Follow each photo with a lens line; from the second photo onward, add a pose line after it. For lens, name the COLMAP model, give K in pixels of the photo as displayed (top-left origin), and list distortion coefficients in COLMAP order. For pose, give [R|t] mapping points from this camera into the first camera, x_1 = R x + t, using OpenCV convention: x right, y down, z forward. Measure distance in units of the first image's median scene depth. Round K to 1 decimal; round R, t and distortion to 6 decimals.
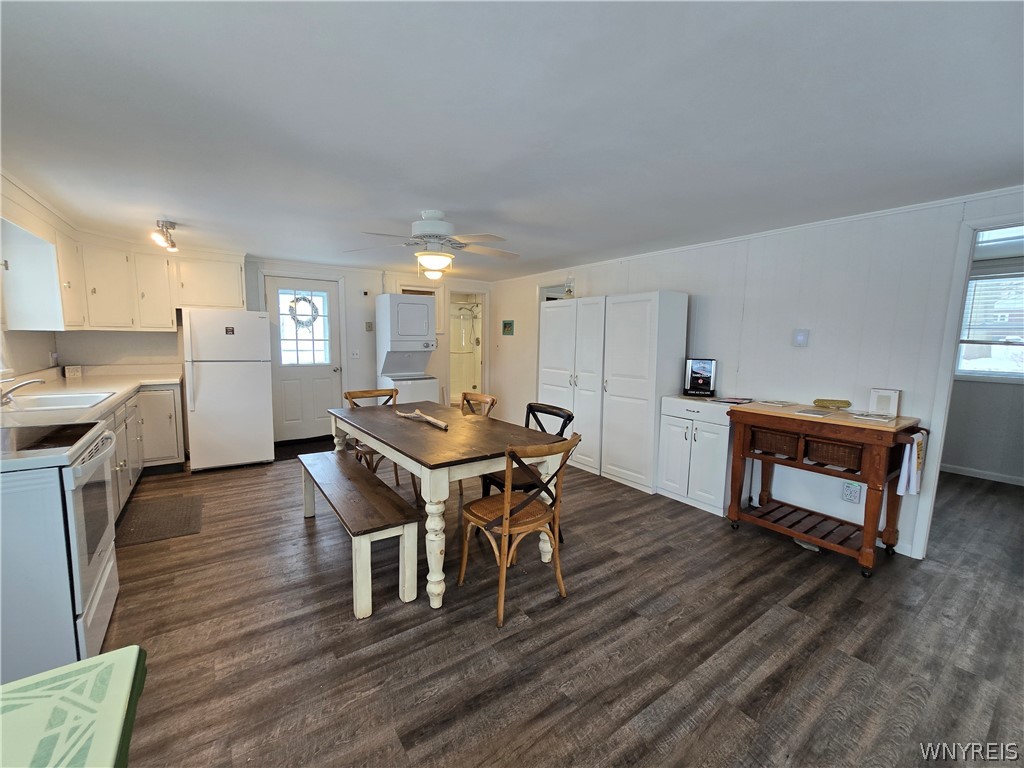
lens RADIAL K [[418.8, 0, 509.6], [0, 418.8, 386.5], [0, 0, 1]] dist [-0.006341, 0.002905]
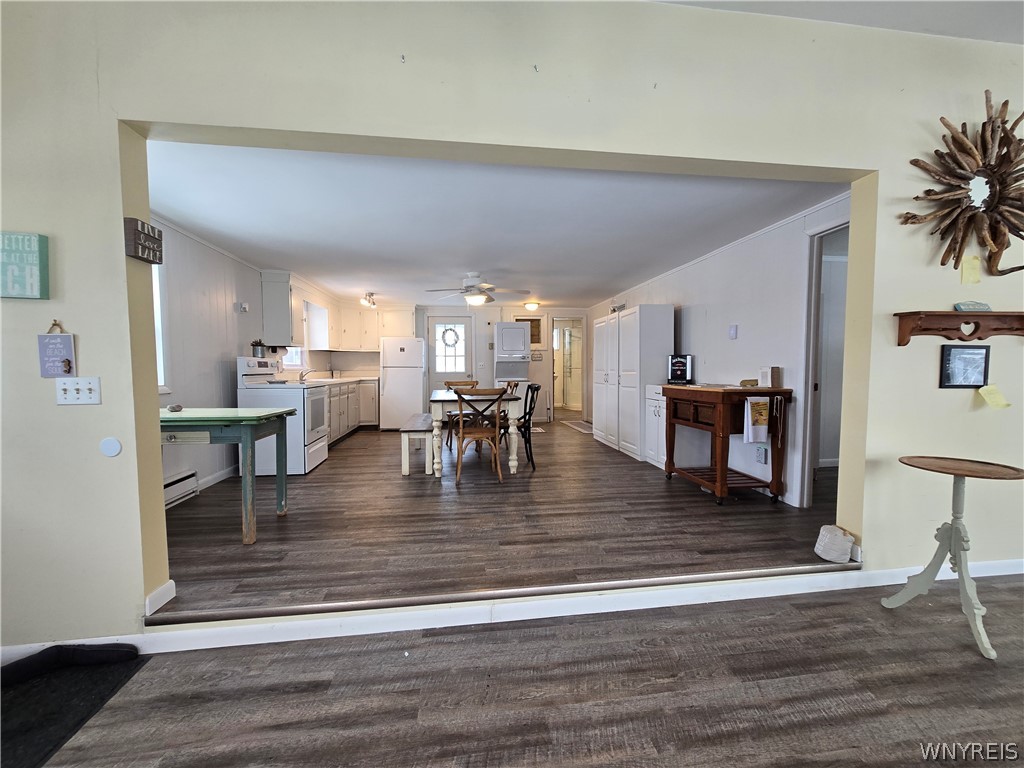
lens RADIAL K [[418.8, 0, 509.3], [0, 418.8, 383.1], [0, 0, 1]] dist [-0.006341, 0.002905]
pose [[0.883221, -0.002660, -0.468950, 0.603507], [-0.035641, 0.996711, -0.072780, 0.130767], [0.467601, 0.080994, 0.880221, -0.346315]]
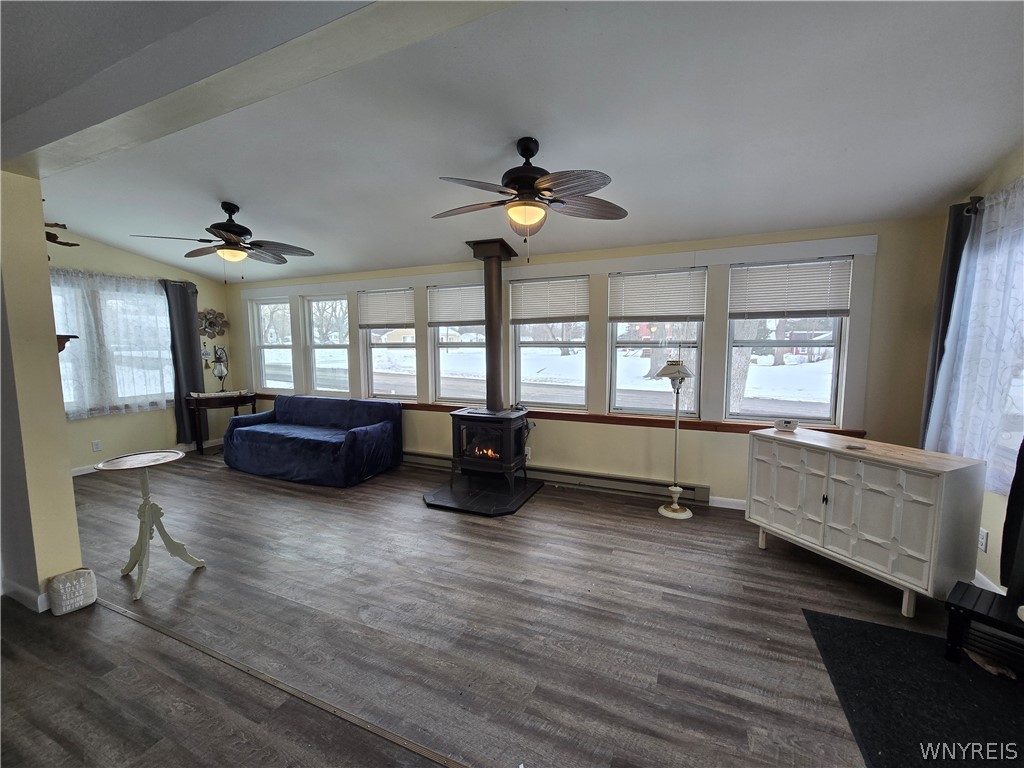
lens RADIAL K [[418.8, 0, 511.9], [0, 418.8, 383.0], [0, 0, 1]] dist [-0.006341, 0.002905]
pose [[-0.509180, -0.096535, 0.855229, -0.022870], [0.104877, 0.979325, 0.172983, -0.000817], [-0.854246, 0.177773, -0.488528, 0.185172]]
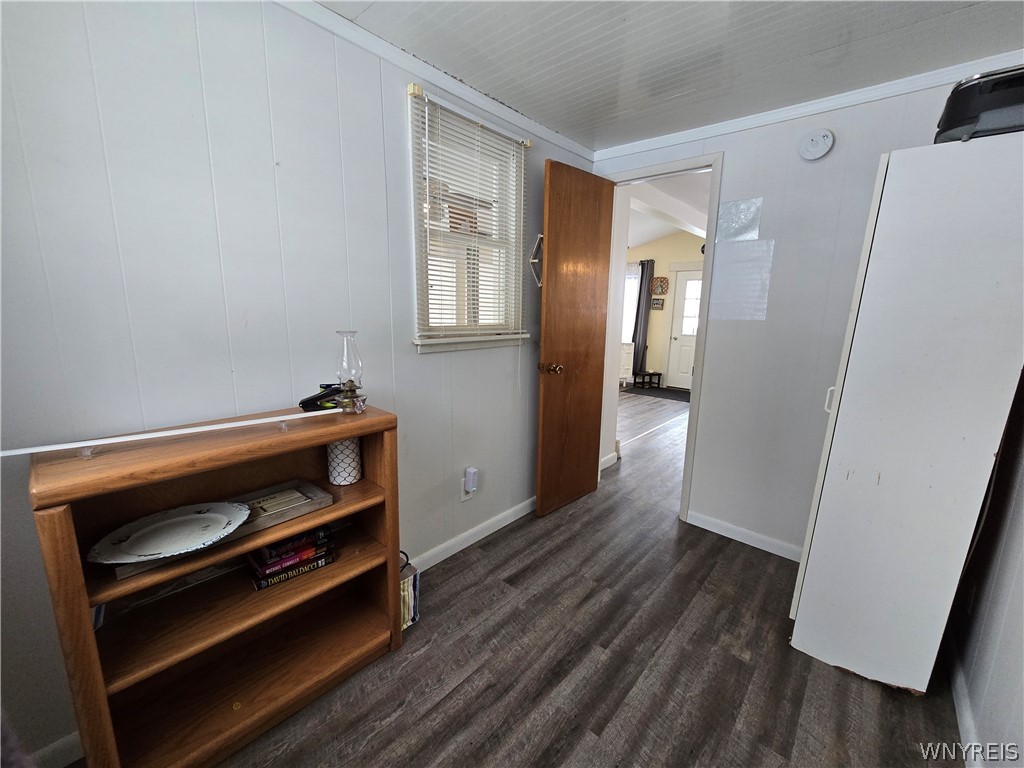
lens RADIAL K [[418.8, 0, 513.7], [0, 418.8, 386.3], [0, 0, 1]] dist [-0.006341, 0.002905]
pose [[-0.971495, 0.005563, -0.236993, 1.198205], [-0.066510, 0.953175, 0.295016, -0.097690], [0.227537, 0.302369, -0.925635, 1.281687]]
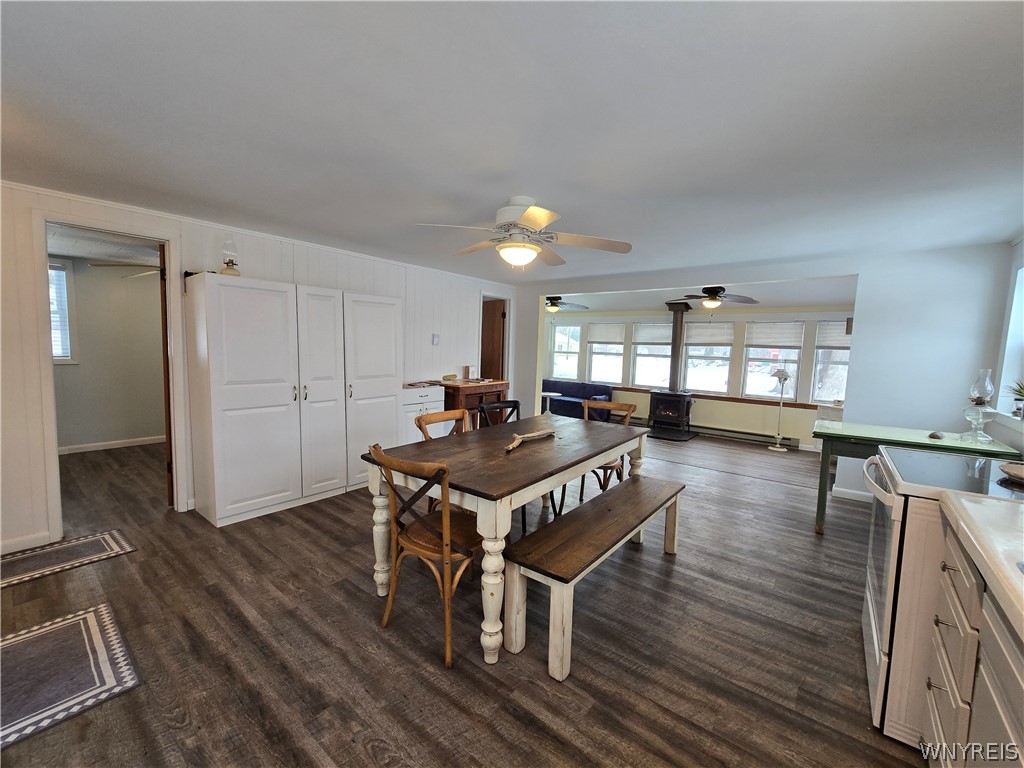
lens RADIAL K [[418.8, 0, 511.7], [0, 418.8, 386.8], [0, 0, 1]] dist [-0.006341, 0.002905]
pose [[-0.274690, -0.114580, 0.954681, -0.819329], [0.079108, 0.986816, 0.141199, -0.123681], [-0.958273, 0.114309, -0.262004, 1.012791]]
